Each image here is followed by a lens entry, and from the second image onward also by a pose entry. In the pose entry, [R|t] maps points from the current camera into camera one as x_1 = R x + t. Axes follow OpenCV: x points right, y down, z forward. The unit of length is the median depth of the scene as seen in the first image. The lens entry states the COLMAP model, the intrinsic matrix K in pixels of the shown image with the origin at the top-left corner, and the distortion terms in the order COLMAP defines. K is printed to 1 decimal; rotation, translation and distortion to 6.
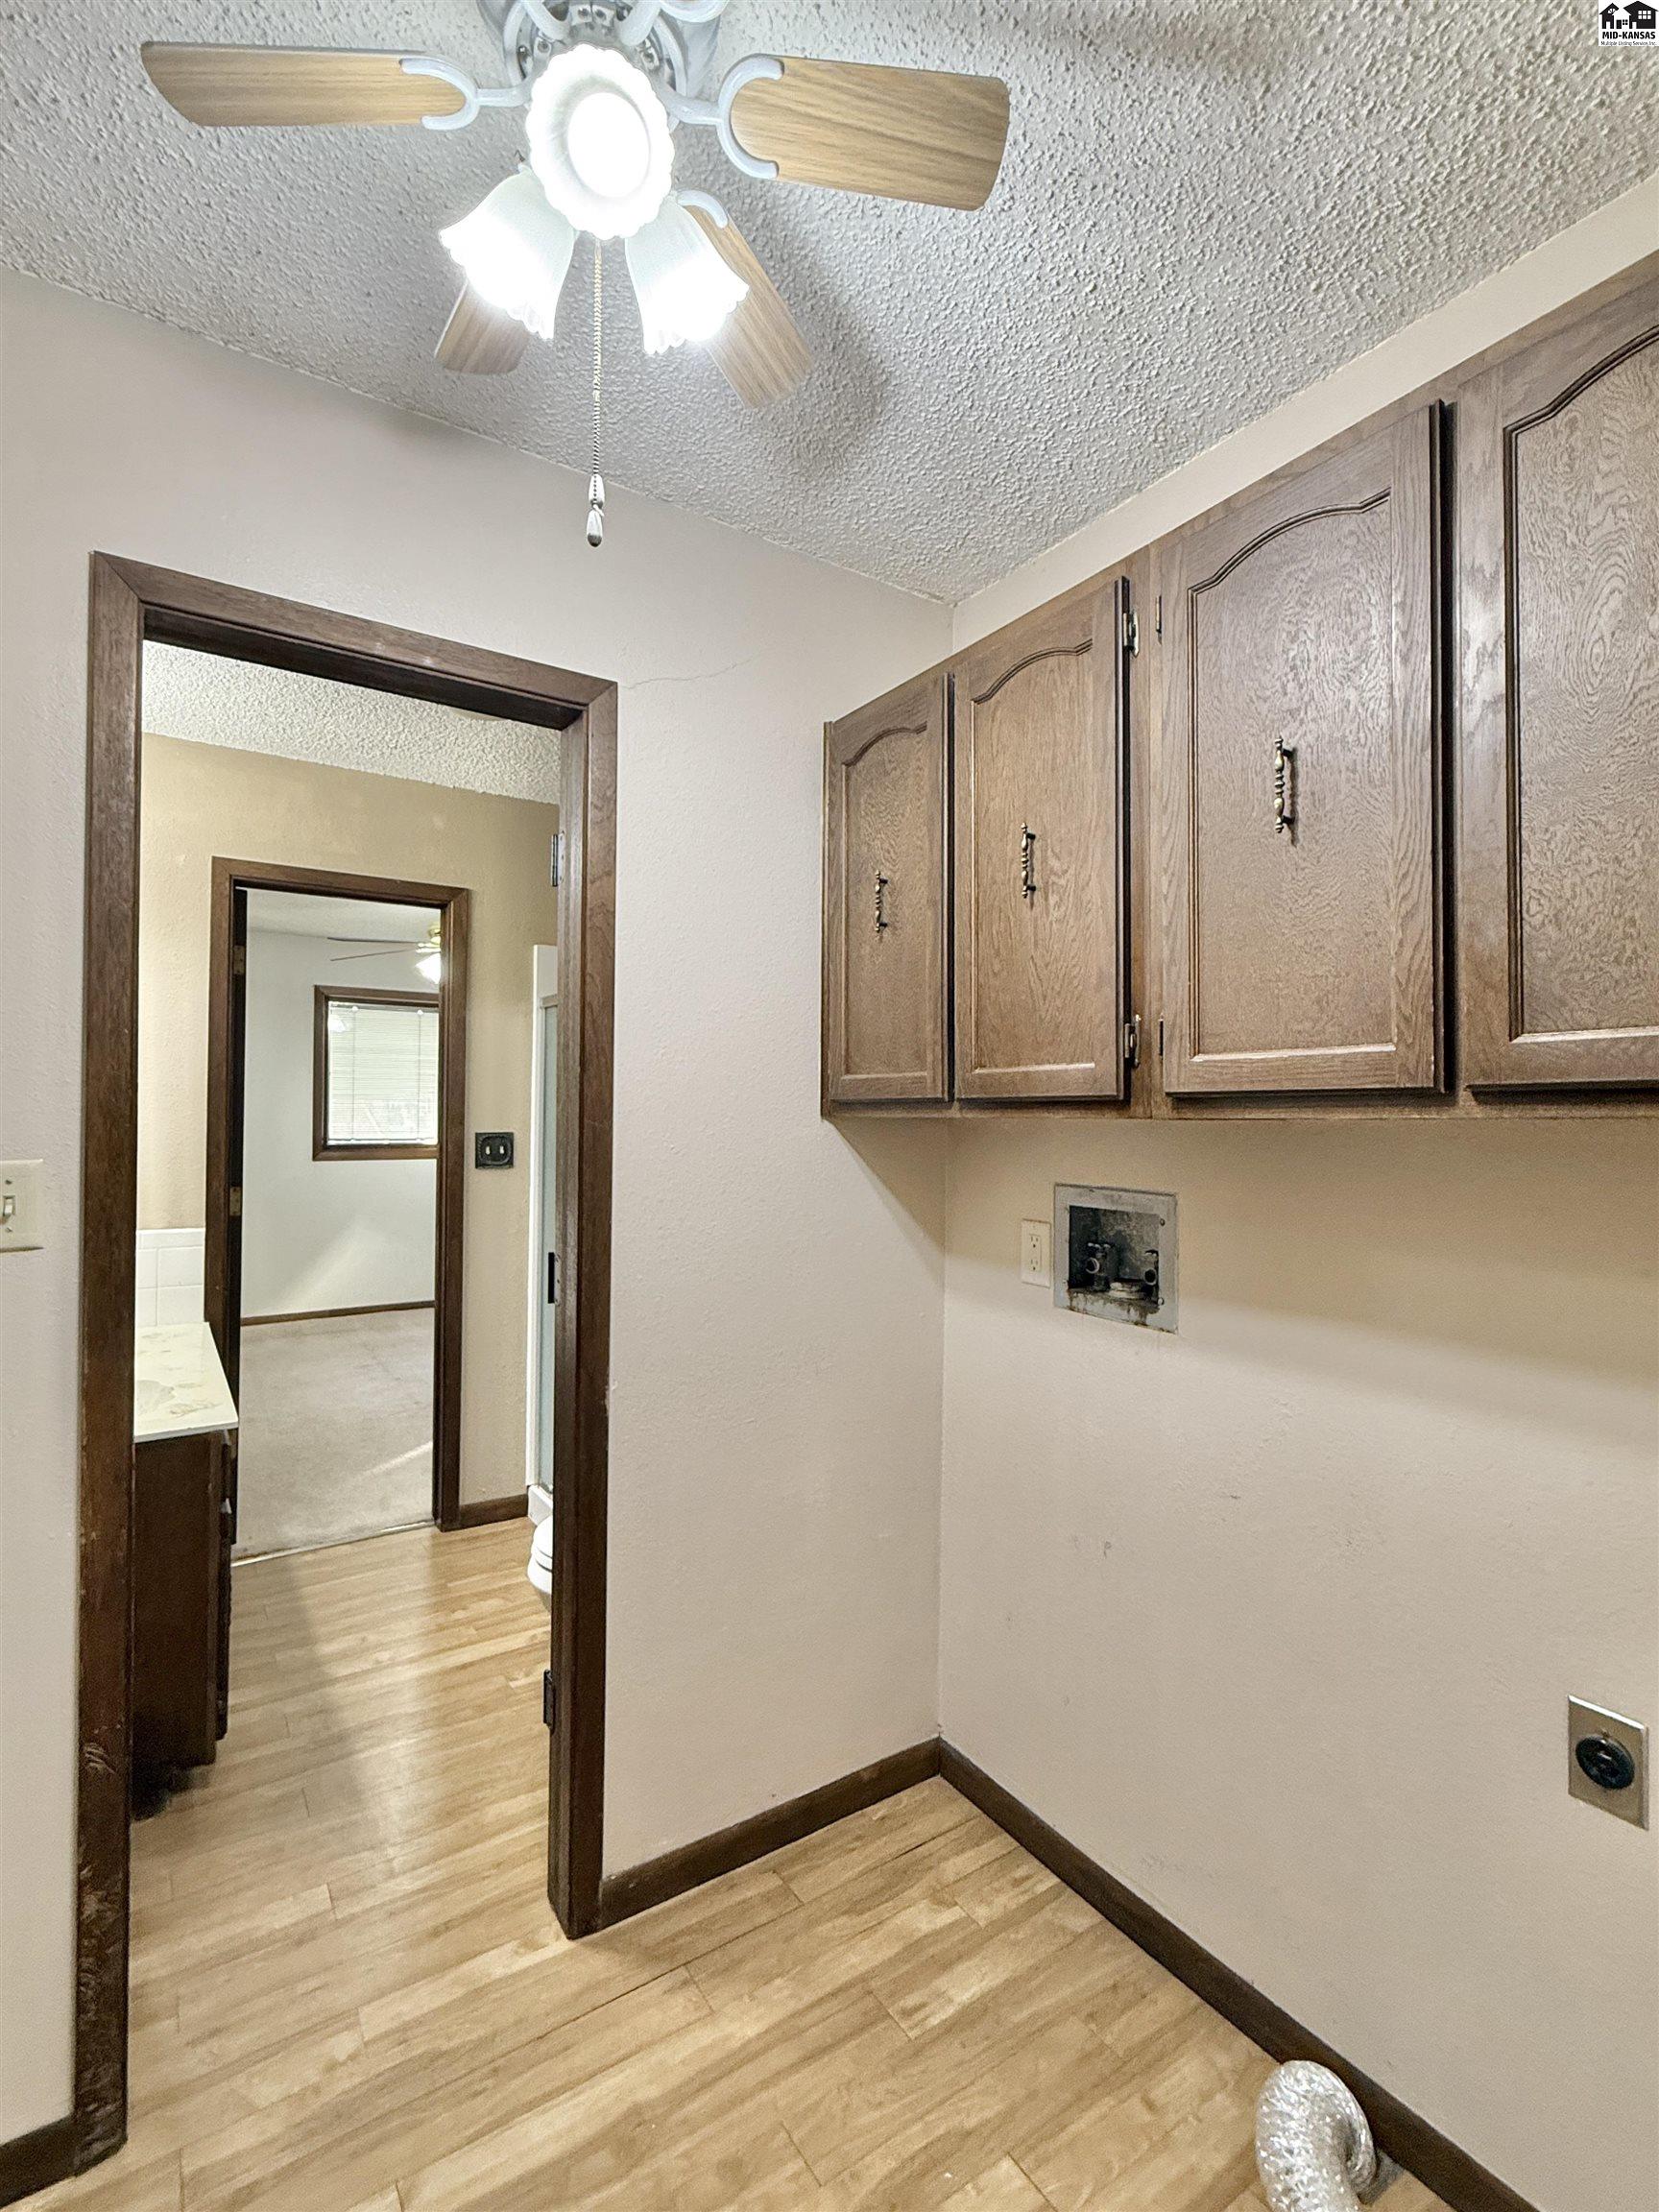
lens RADIAL K [[1024.0, 0, 833.5], [0, 1024.0, 1105.2], [0, 0, 1]] dist [-0.000556, 0.000071]
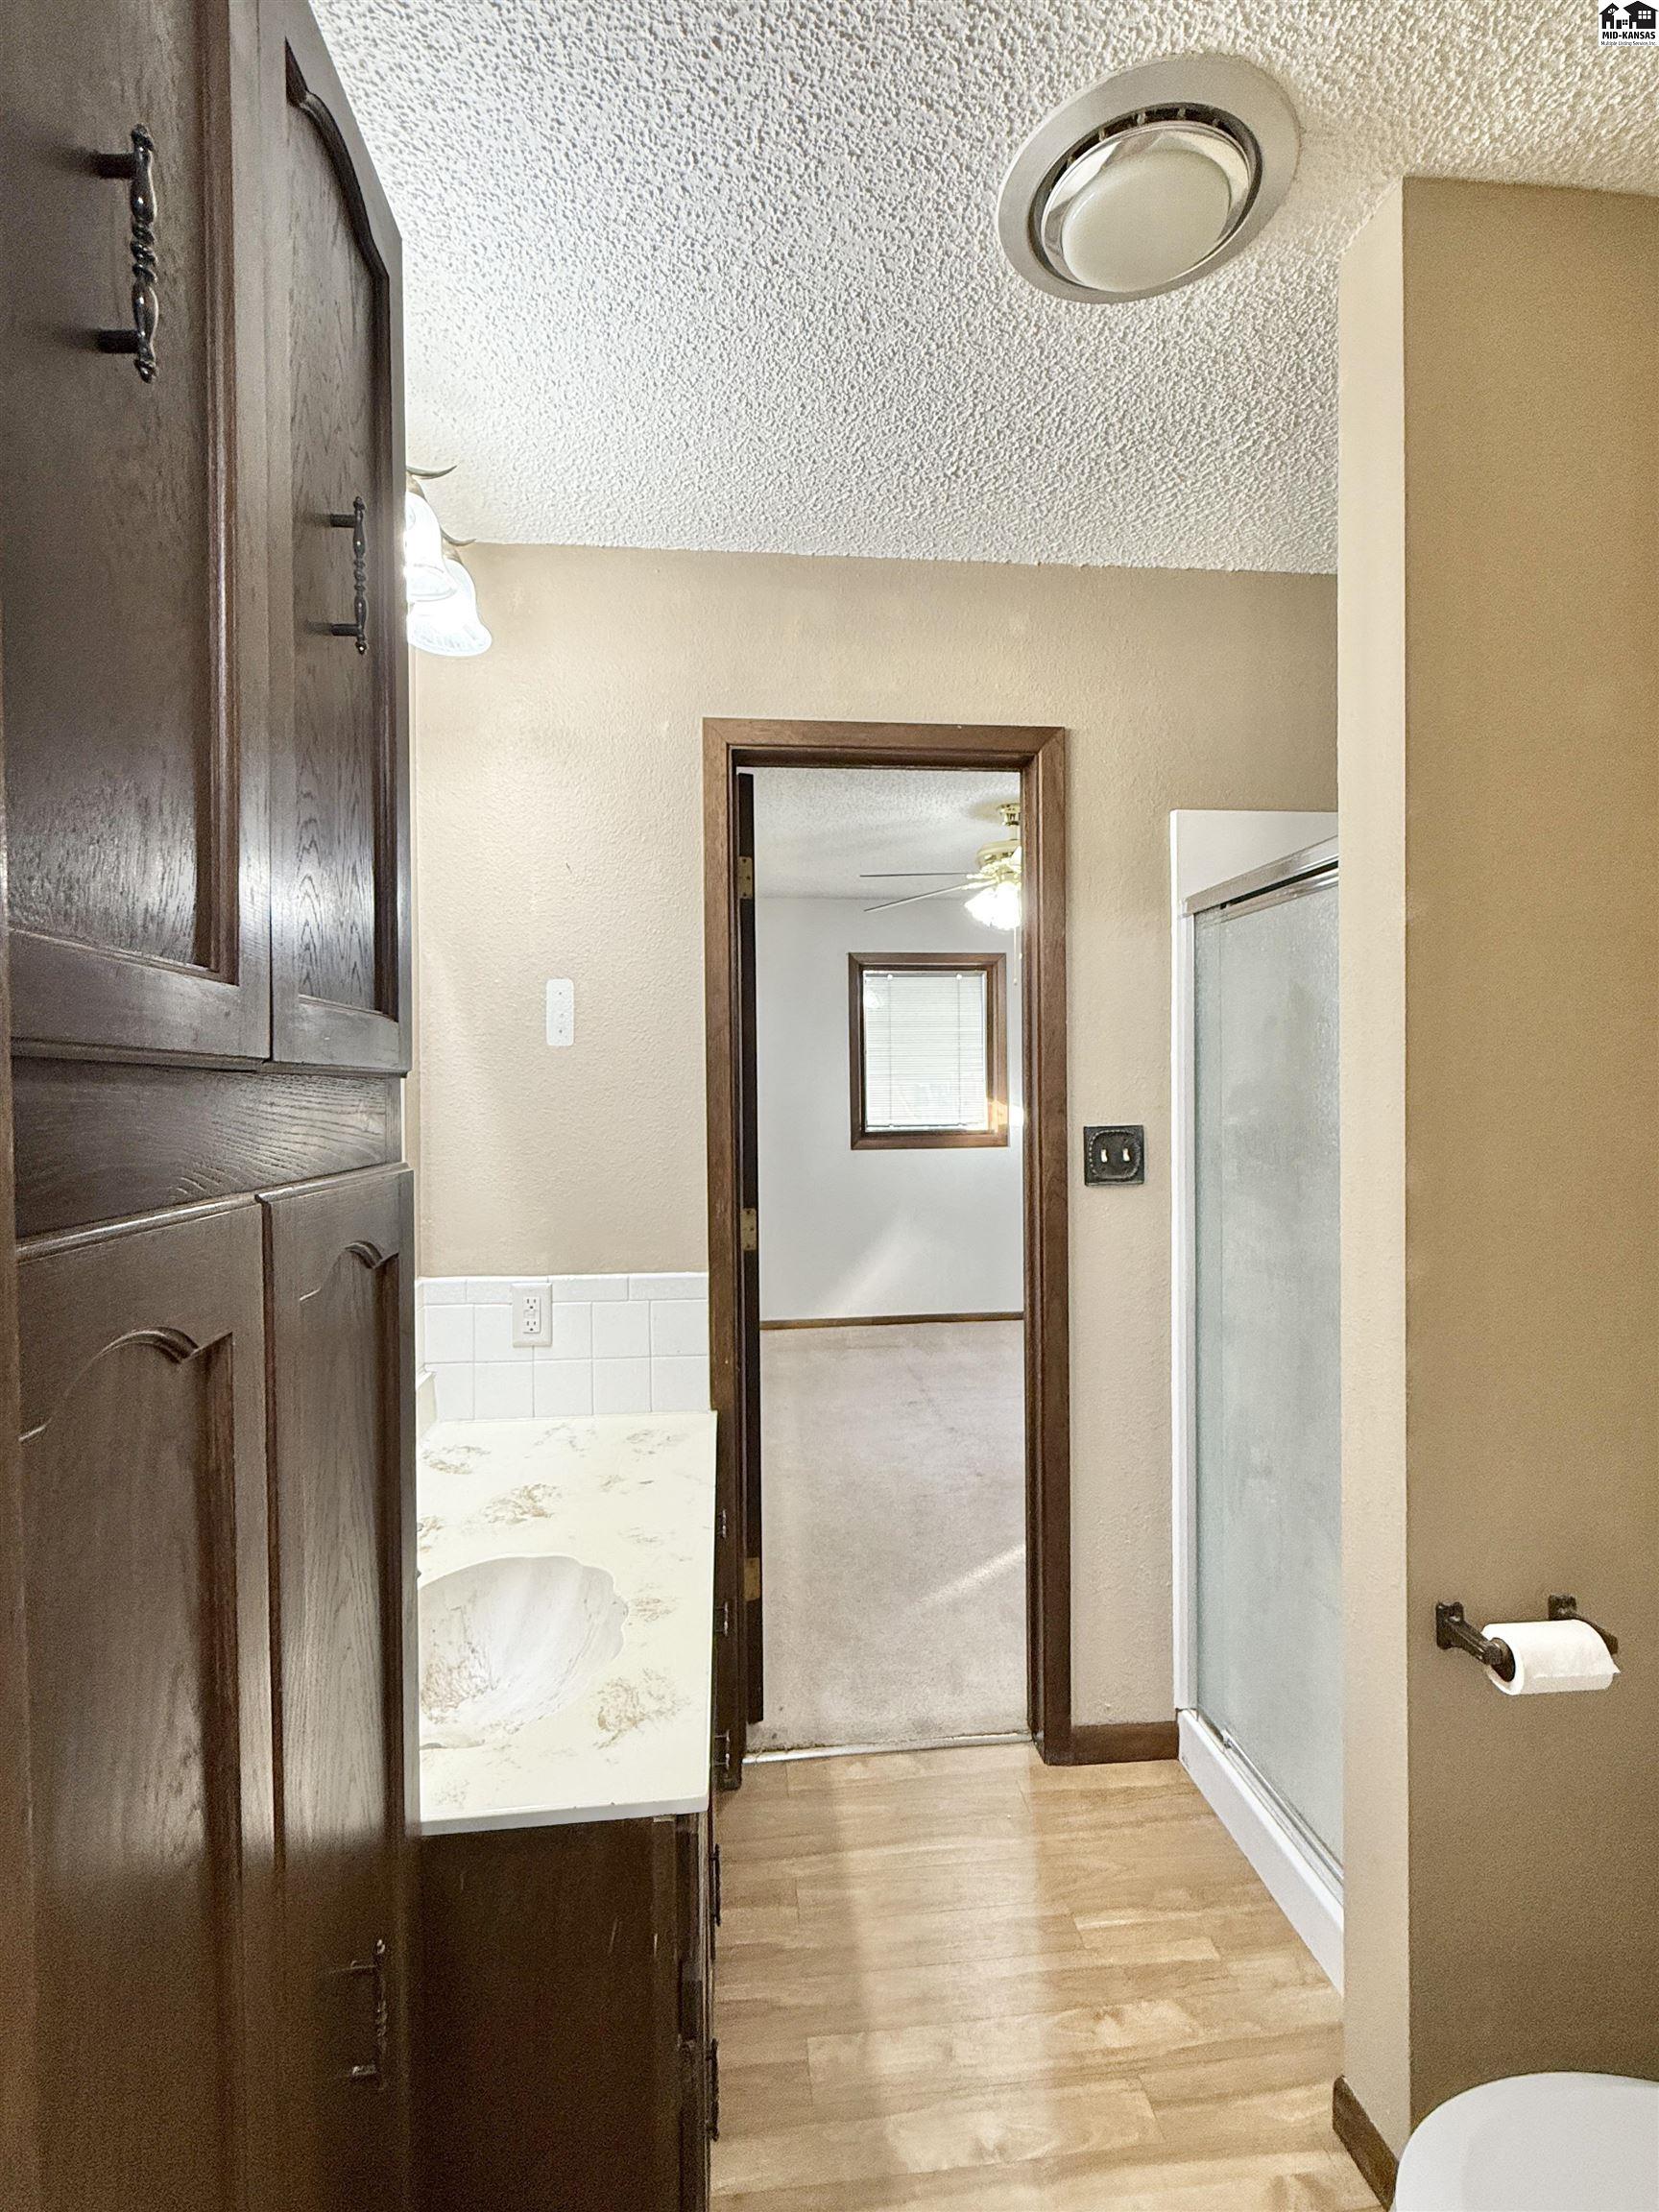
lens RADIAL K [[1024.0, 0, 829.0], [0, 1024.0, 1100.0], [0, 0, 1]] dist [-0.000556, 0.000071]
pose [[0.880441, -0.015165, -0.473913, -0.194581], [0.023175, 0.999670, 0.011067, 0.000551], [0.473588, -0.020727, 0.880502, 0.391304]]
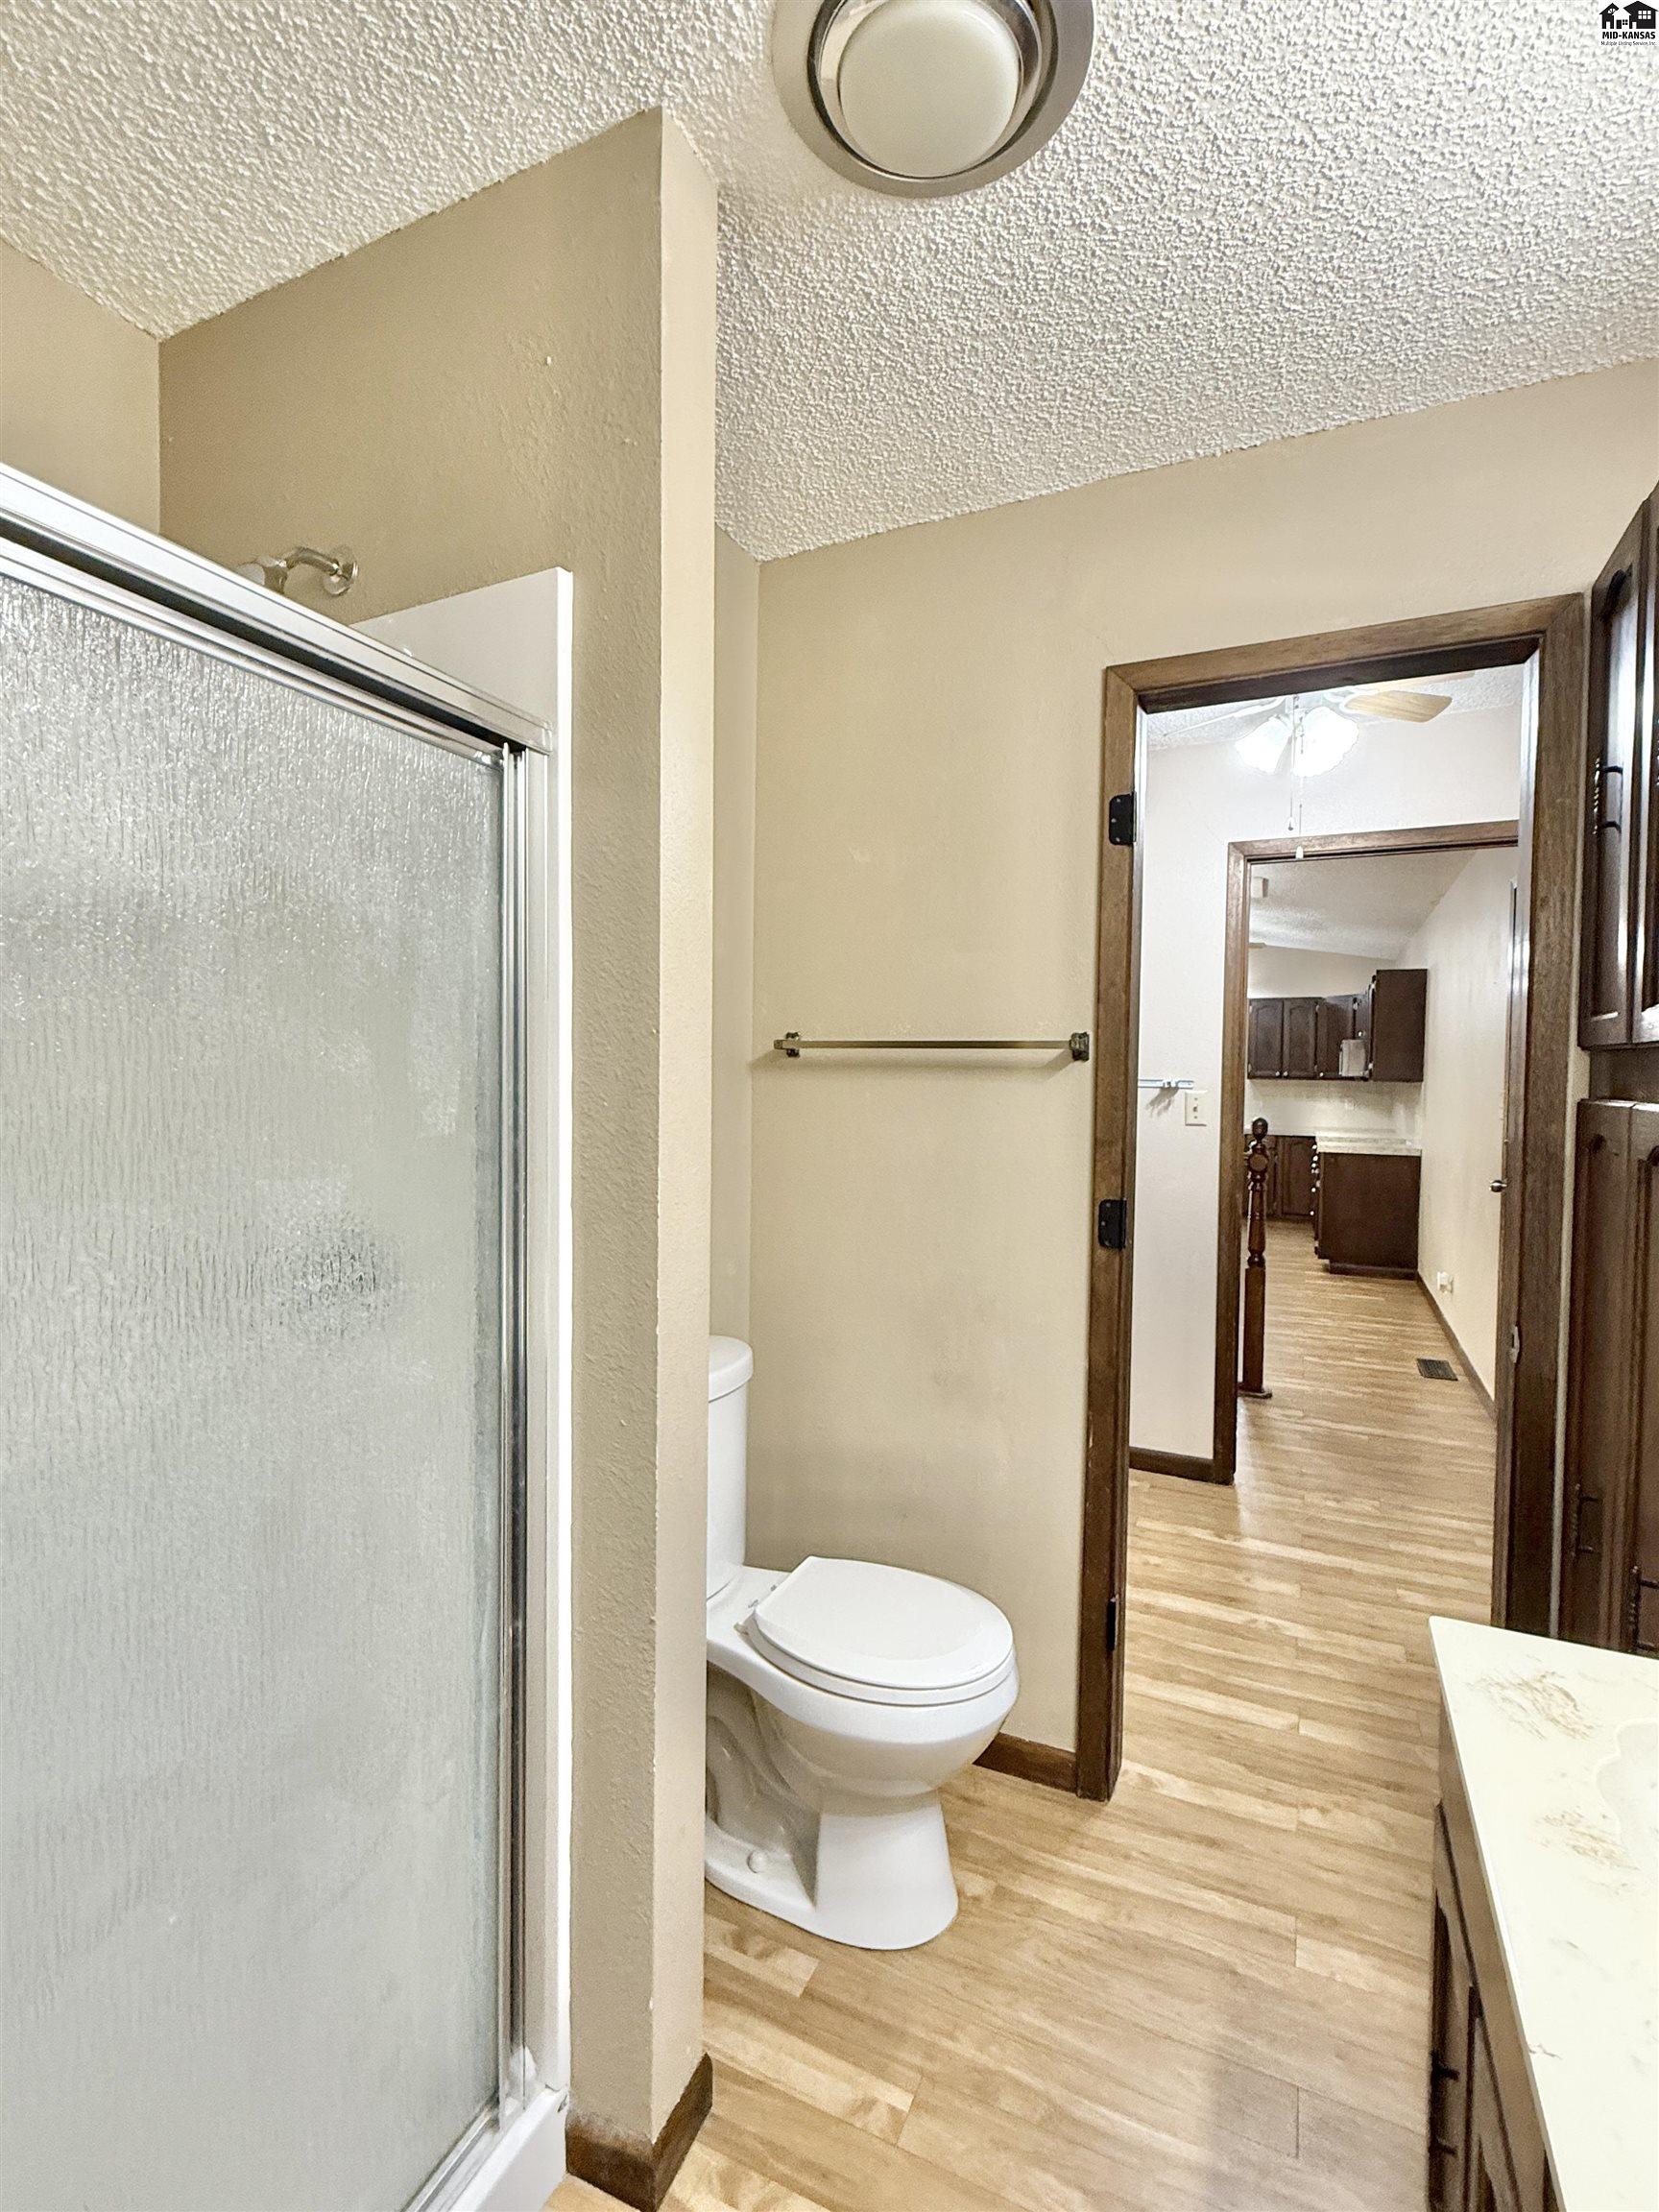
lens RADIAL K [[1024.0, 0, 819.8], [0, 1024.0, 1101.9], [0, 0, 1]] dist [-0.000556, 0.000071]
pose [[-0.514710, -0.038553, 0.856497, -0.521423], [-0.026586, 0.999226, 0.029001, 0.012103], [-0.856952, -0.007844, -0.515336, 0.937002]]
